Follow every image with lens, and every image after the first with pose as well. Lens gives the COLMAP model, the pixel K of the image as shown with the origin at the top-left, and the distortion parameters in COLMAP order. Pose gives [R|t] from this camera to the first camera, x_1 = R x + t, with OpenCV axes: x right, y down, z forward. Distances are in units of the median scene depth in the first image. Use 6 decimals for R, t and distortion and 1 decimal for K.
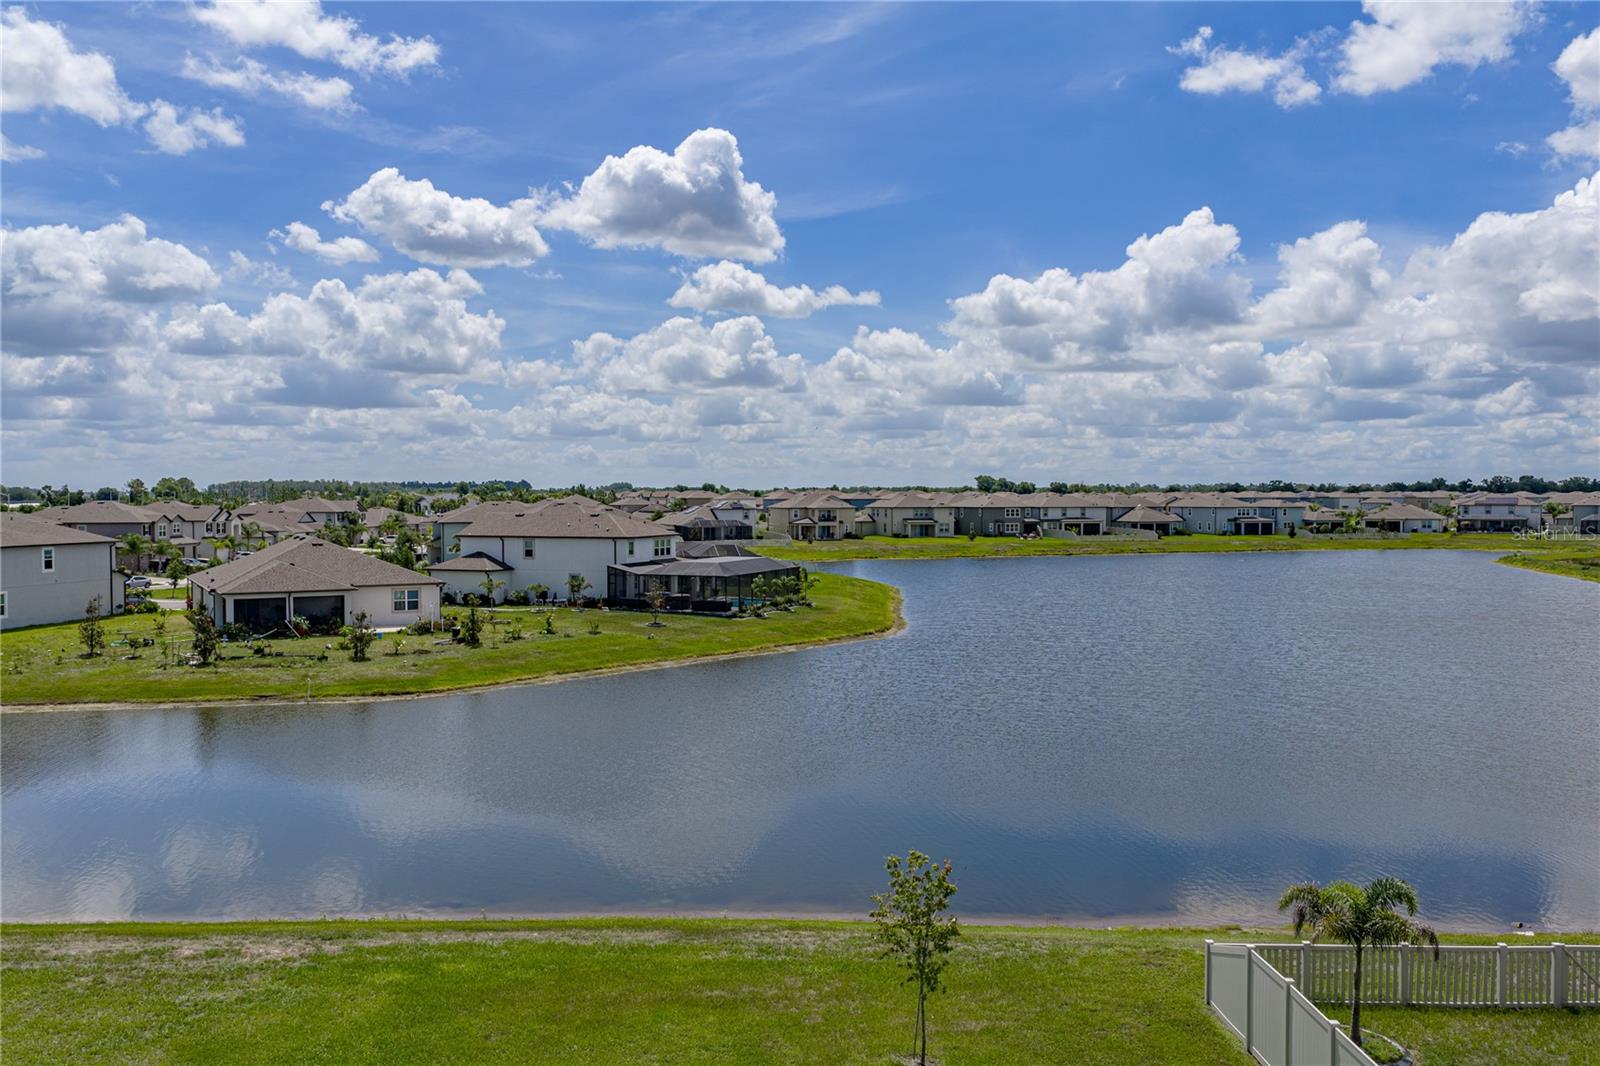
lens RADIAL K [[1319.4, 0, 776.1], [0, 1319.4, 573.6], [0, 0, 1]] dist [0.036151, -0.020314]
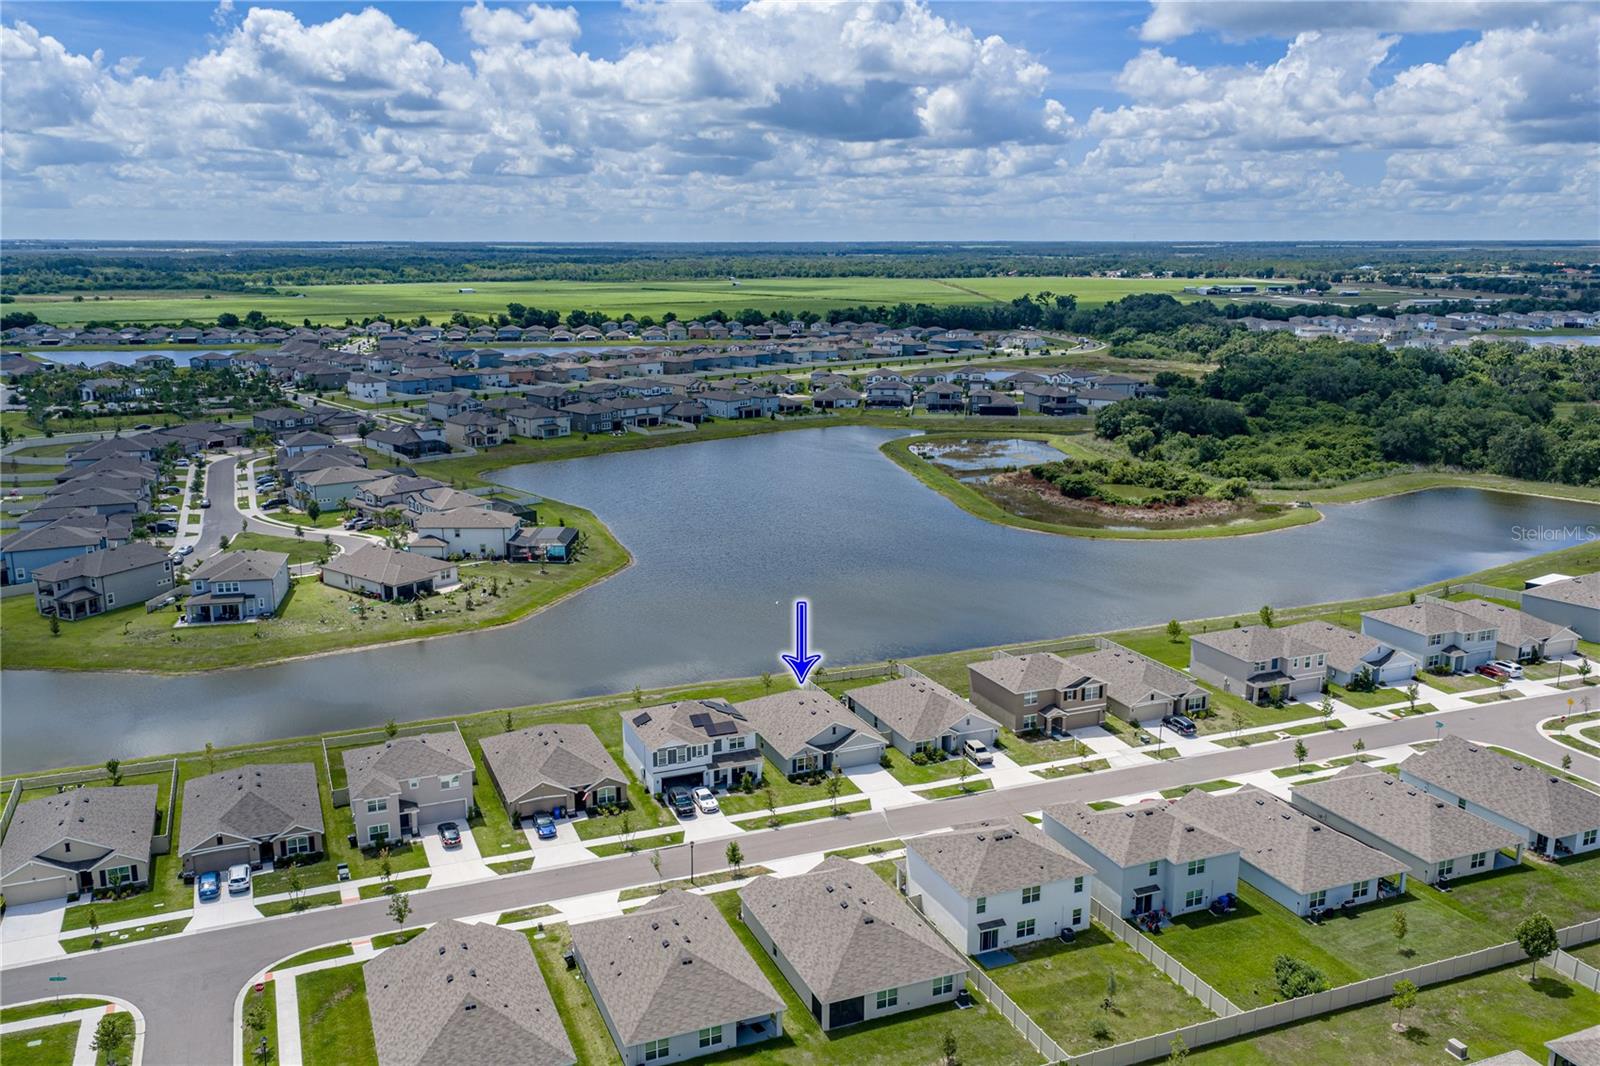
lens RADIAL K [[1319.4, 0, 799.5], [0, 1319.4, 538.6], [0, 0, 1]] dist [0.036151, -0.020314]
pose [[0.918674, -0.086582, 0.385411, -0.247459], [0.024392, 0.986255, 0.163420, -0.170334], [-0.394263, -0.140729, 0.908159, -0.573106]]
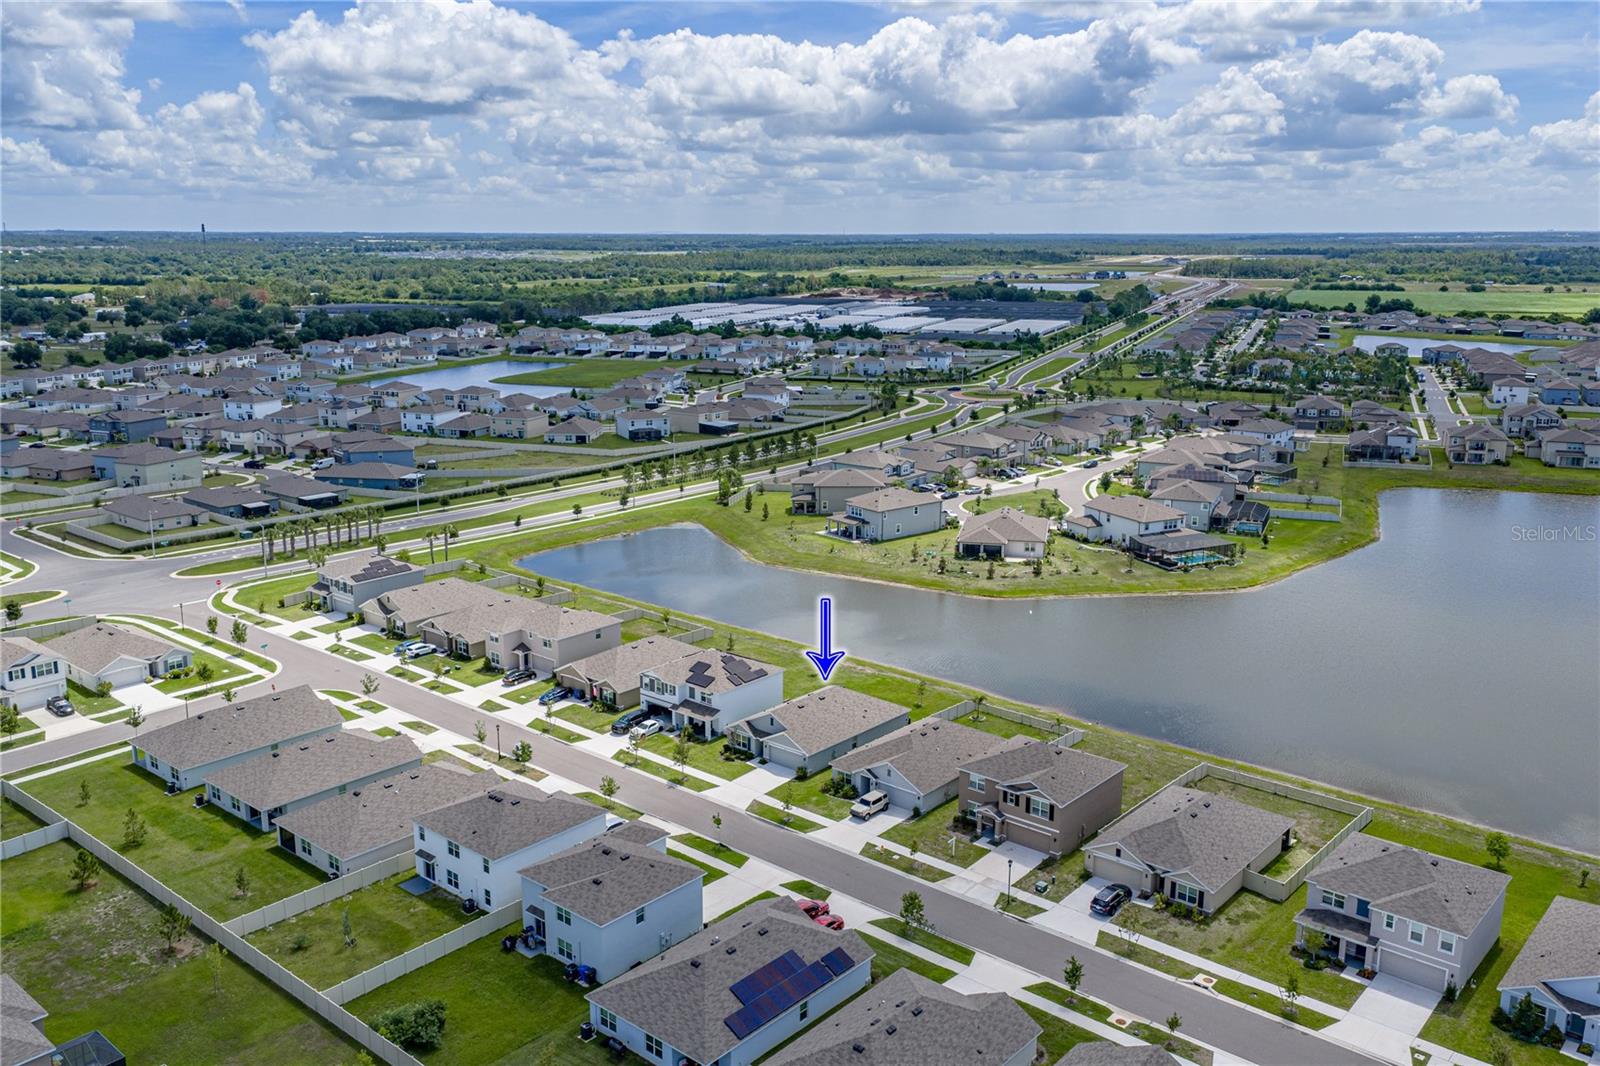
lens RADIAL K [[1319.4, 0, 799.3], [0, 1319.4, 528.8], [0, 0, 1]] dist [0.036151, -0.020314]
pose [[0.765899, 0.141095, -0.627288, 0.384830], [-0.040235, 0.984230, 0.172257, -0.173711], [0.641700, -0.106693, 0.759498, -0.475666]]
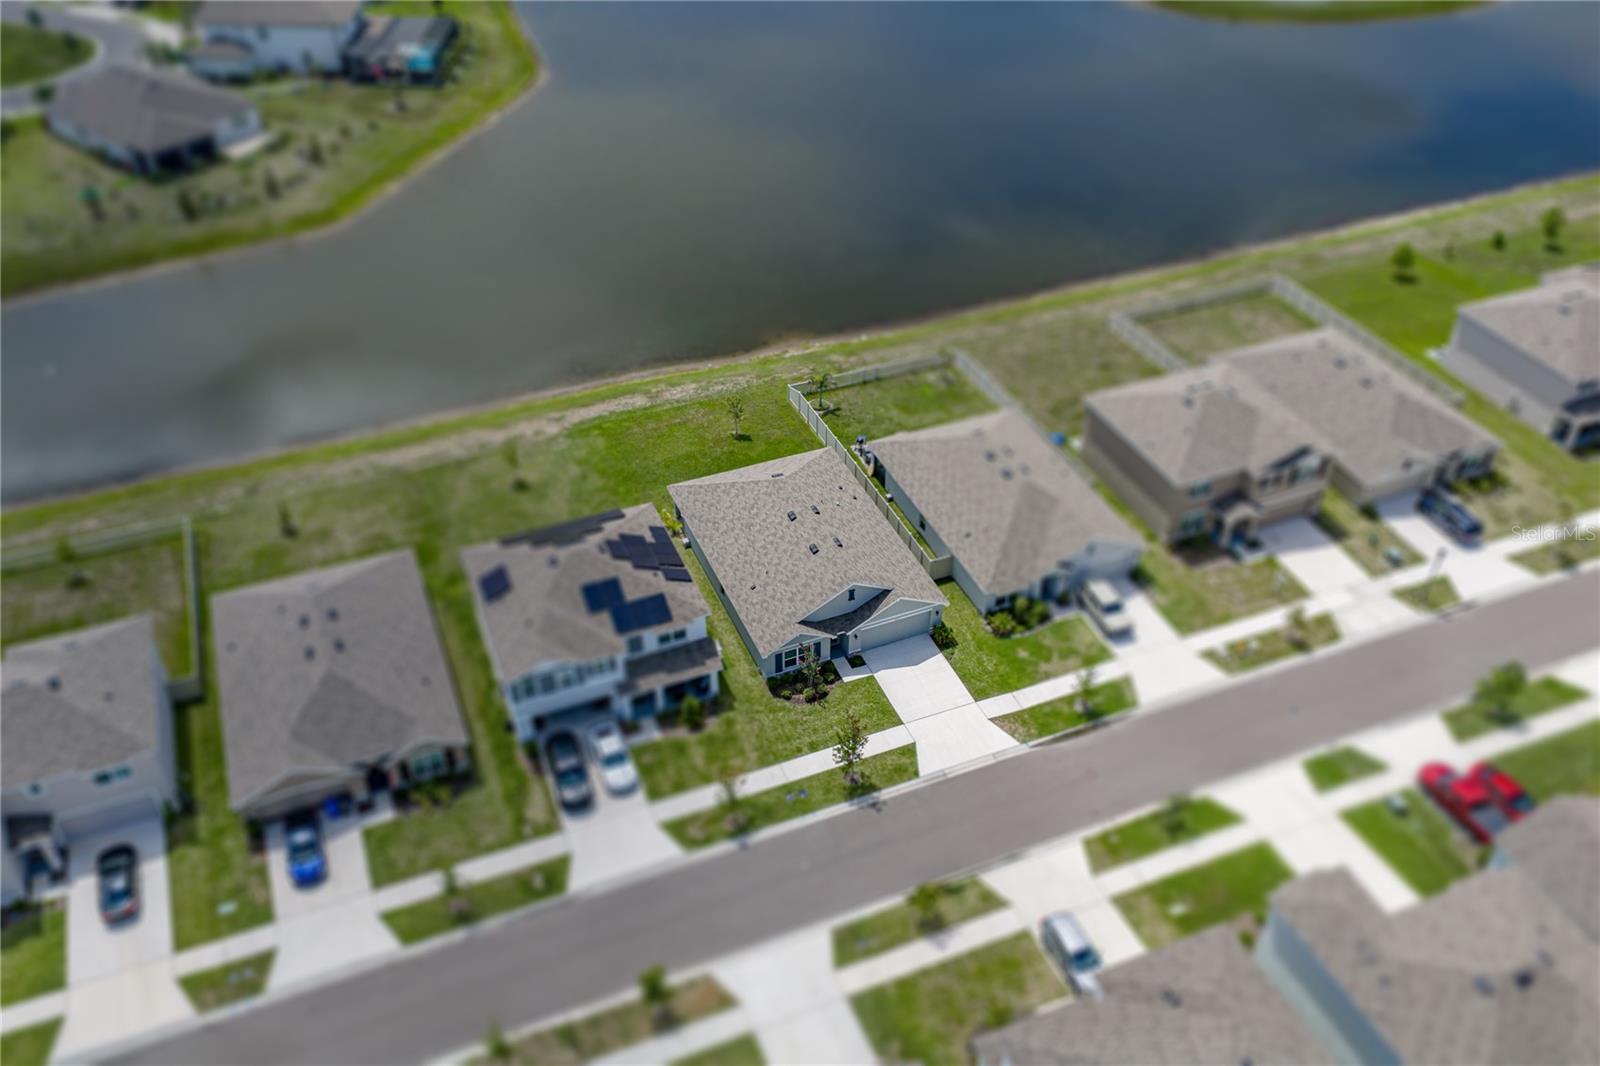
lens RADIAL K [[1319.4, 0, 807.7], [0, 1319.4, 553.7], [0, 0, 1]] dist [0.036151, -0.020314]
pose [[0.917871, -0.252016, 0.306594, -0.111648], [0.024995, 0.807689, 0.589079, -0.187831], [-0.396090, -0.533036, 0.747654, -0.269528]]
